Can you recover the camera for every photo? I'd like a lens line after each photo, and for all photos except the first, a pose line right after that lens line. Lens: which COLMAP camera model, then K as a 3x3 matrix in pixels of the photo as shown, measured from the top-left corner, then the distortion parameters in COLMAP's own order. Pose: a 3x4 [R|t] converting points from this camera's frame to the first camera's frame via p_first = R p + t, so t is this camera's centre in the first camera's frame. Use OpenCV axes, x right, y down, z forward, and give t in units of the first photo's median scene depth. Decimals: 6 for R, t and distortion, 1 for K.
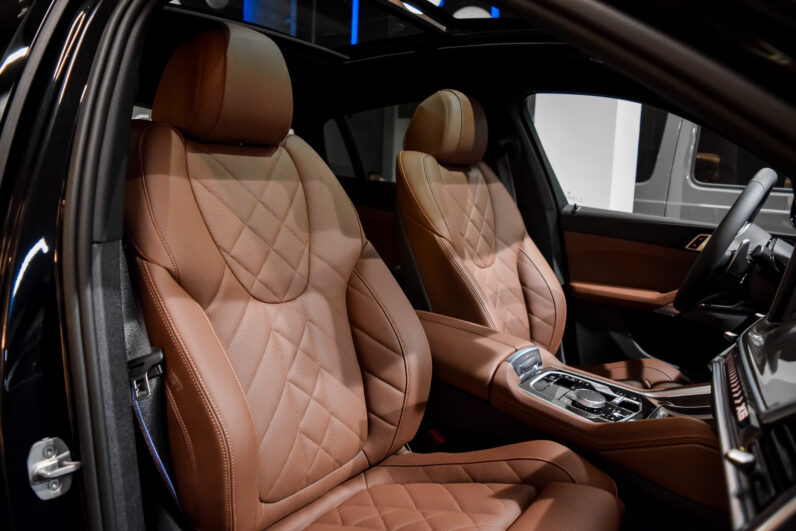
lens RADIAL K [[629.3, 0, 398.0], [0, 629.3, 265.5], [0, 0, 1]] dist [-0.080613, -0.001684]
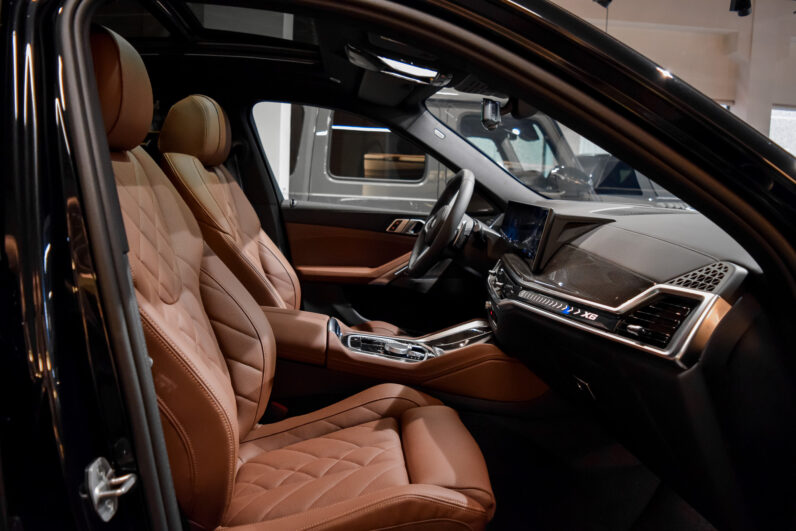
lens RADIAL K [[629.3, 0, 398.0], [0, 629.3, 265.5], [0, 0, 1]] dist [-0.080613, -0.001684]
pose [[0.784329, -0.091583, 0.613547, -0.455778], [0.084165, 0.995607, 0.041019, -0.012140], [-0.614609, 0.019467, 0.788592, -0.039811]]
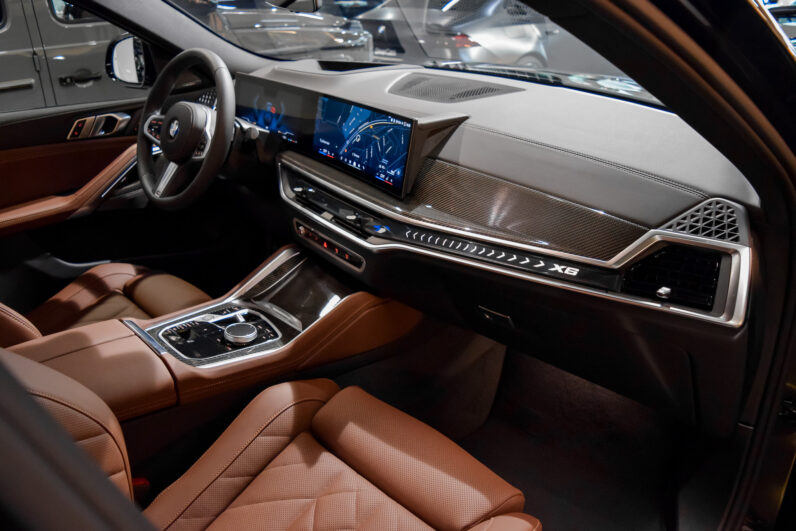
lens RADIAL K [[629.3, 0, 398.0], [0, 629.3, 265.5], [0, 0, 1]] dist [-0.080613, -0.001684]
pose [[0.196232, -0.469417, 0.860895, -0.419312], [0.169143, 0.881009, 0.441830, -0.258868], [-0.965859, 0.058913, 0.252280, 0.477791]]
